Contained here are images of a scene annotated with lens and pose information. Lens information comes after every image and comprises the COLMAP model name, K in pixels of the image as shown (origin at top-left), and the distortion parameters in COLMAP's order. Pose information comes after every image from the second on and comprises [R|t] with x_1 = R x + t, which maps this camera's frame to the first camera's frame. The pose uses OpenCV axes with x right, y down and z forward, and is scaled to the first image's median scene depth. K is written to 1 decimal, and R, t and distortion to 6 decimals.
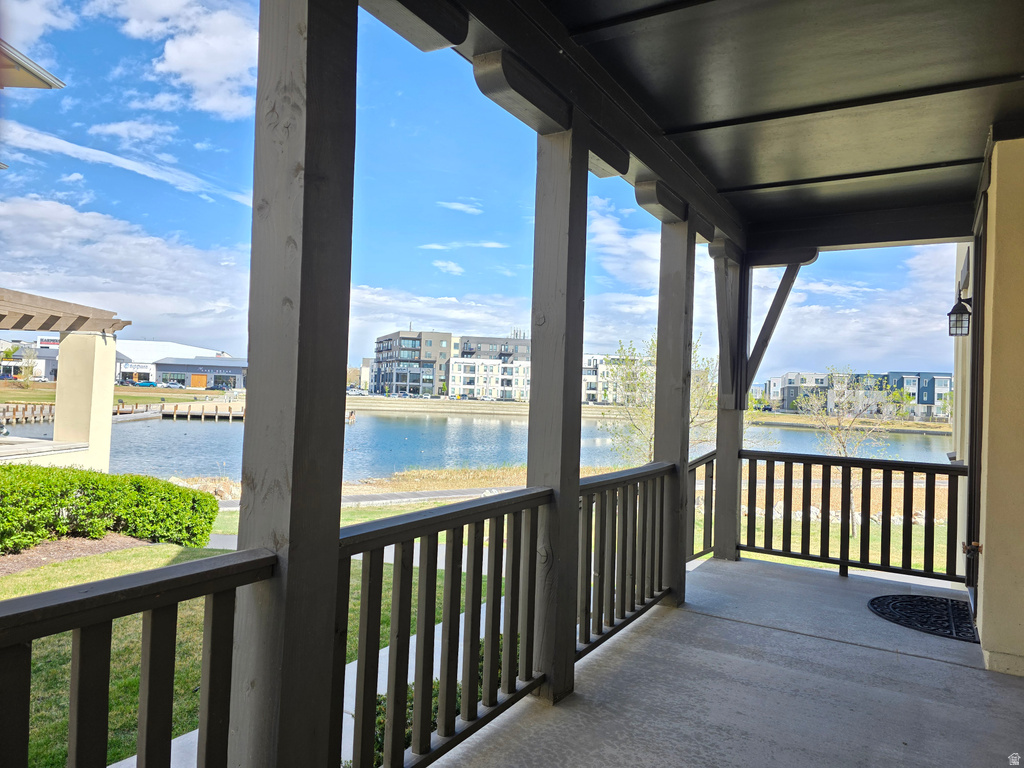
lens RADIAL K [[671.1, 0, 512.0], [0, 671.1, 384.0], [0, 0, 1]] dist [0.090803, -0.125747]
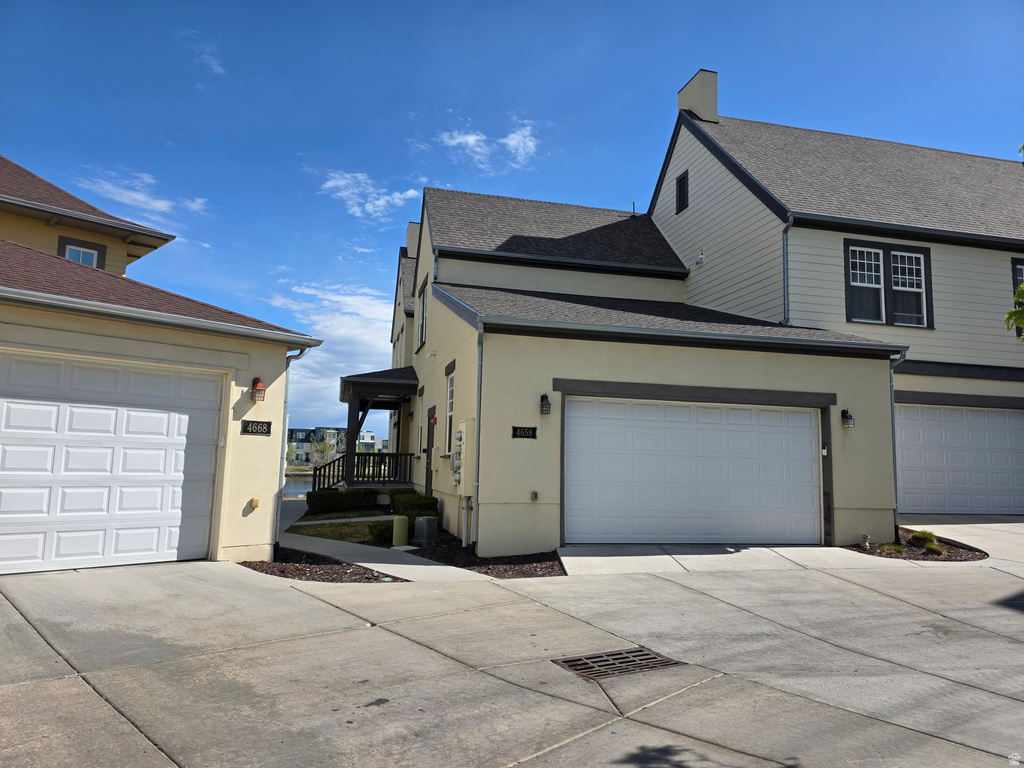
lens RADIAL K [[671.1, 0, 512.0], [0, 671.1, 384.0], [0, 0, 1]] dist [0.090803, -0.125747]
pose [[0.690882, 0.064781, 0.720059, -0.080446], [-0.007309, 0.996552, -0.082644, 0.002777], [-0.722930, 0.051834, 0.688974, -0.089888]]
